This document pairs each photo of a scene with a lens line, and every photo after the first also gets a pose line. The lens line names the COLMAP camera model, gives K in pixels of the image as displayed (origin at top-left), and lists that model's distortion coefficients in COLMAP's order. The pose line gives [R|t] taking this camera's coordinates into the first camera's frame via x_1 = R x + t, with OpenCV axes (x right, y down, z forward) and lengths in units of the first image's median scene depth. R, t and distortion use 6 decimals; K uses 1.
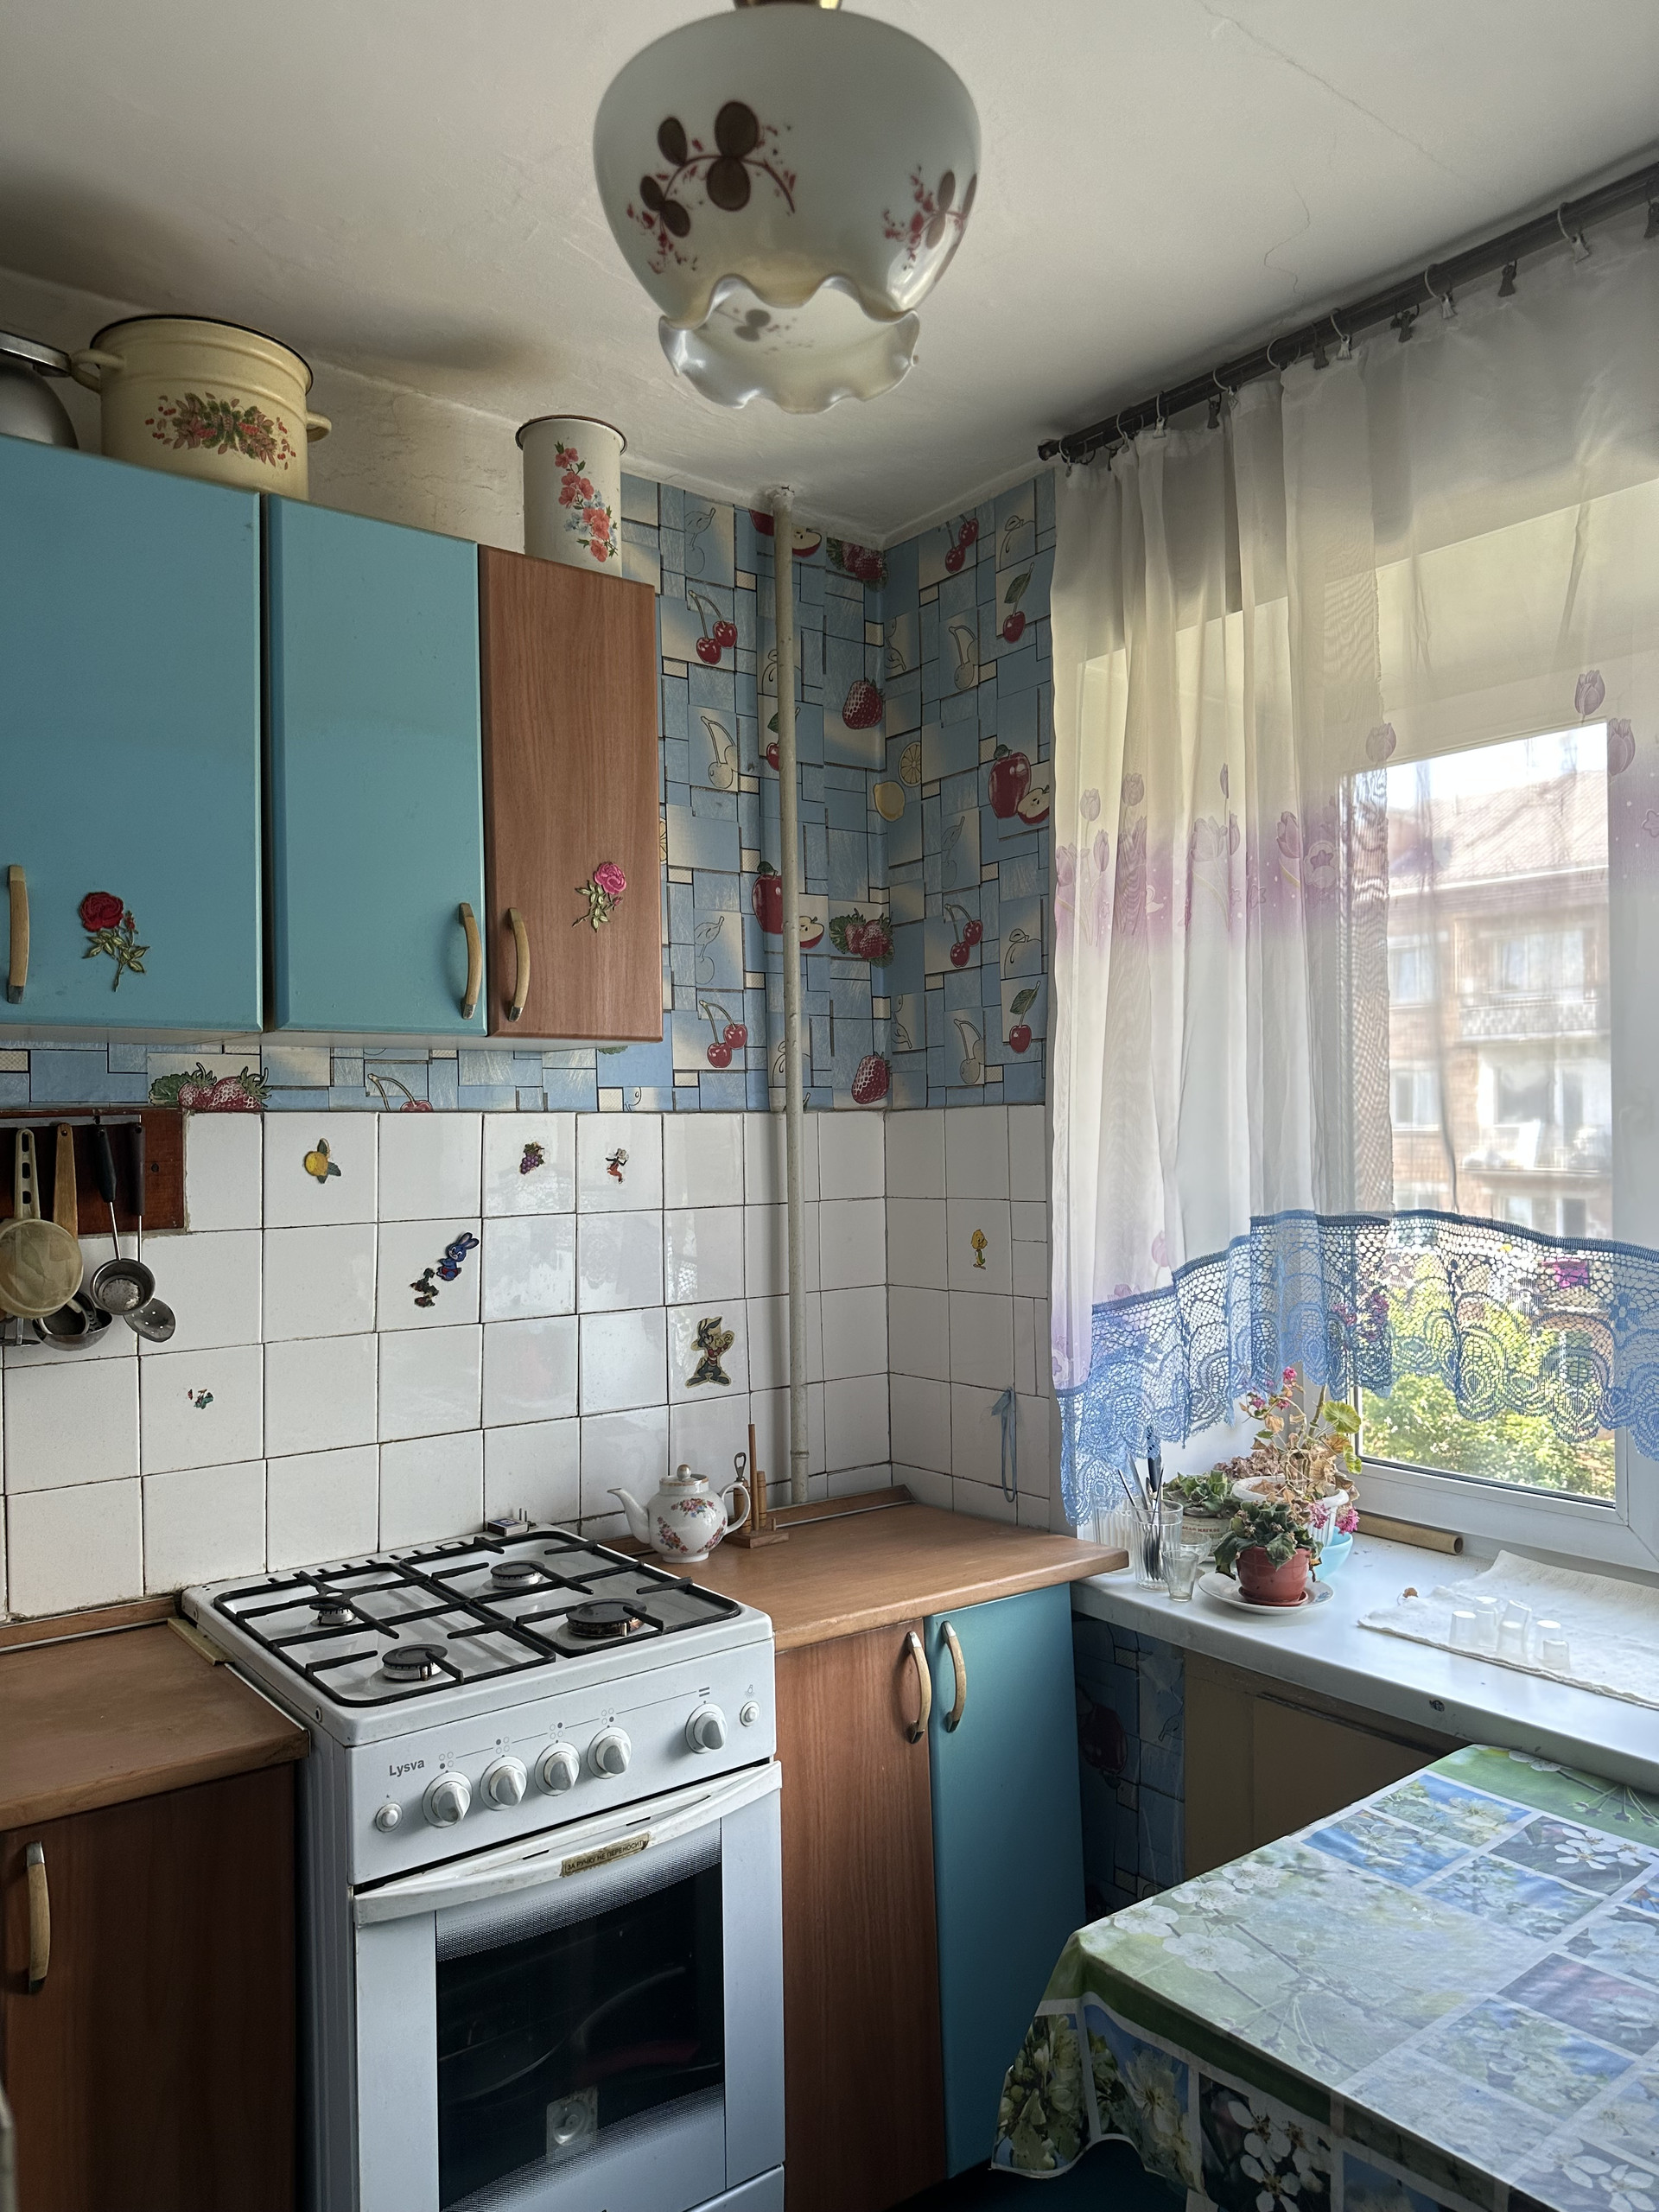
lens RADIAL K [[1563.1, 0, 853.0], [0, 1563.1, 1112.9], [0, 0, 1]] dist [0.070464, -0.085232]
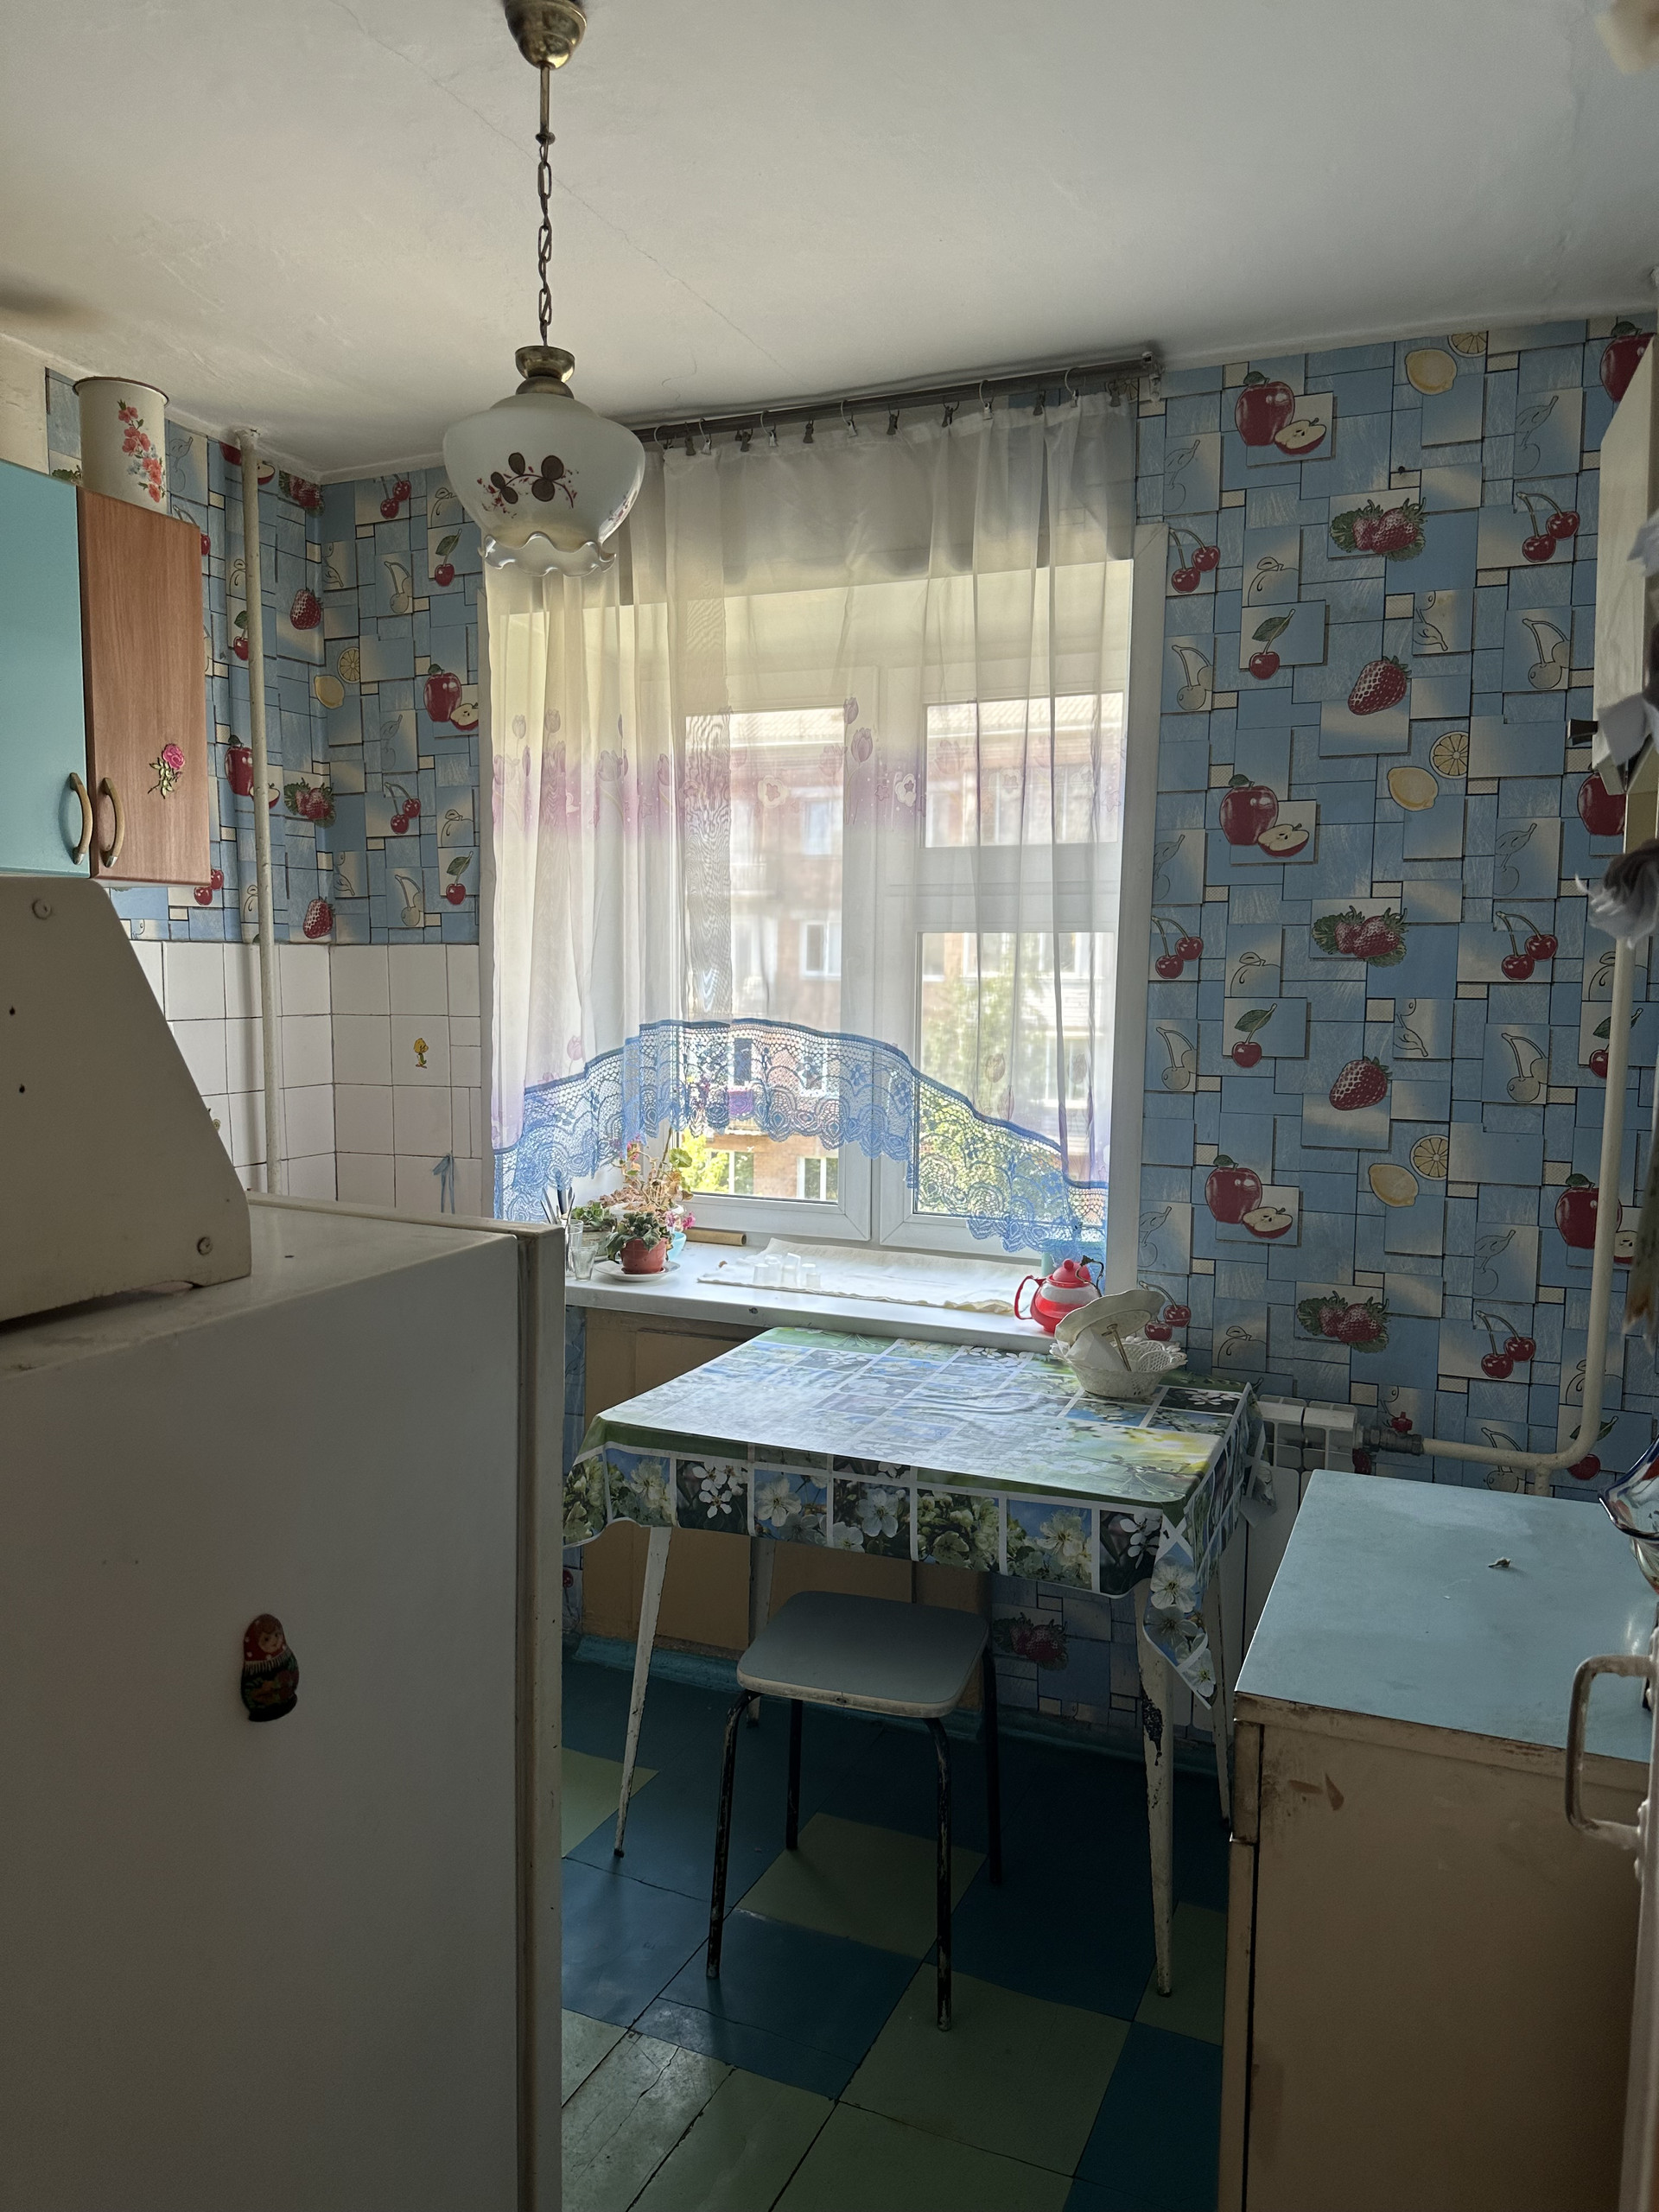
lens RADIAL K [[1563.1, 0, 841.7], [0, 1563.1, 1130.6], [0, 0, 1]] dist [0.070464, -0.085232]
pose [[0.878926, -0.031872, 0.475892, -0.288755], [-0.022007, 0.993992, 0.107216, 0.003419], [-0.476451, -0.104708, 0.872944, -0.411225]]
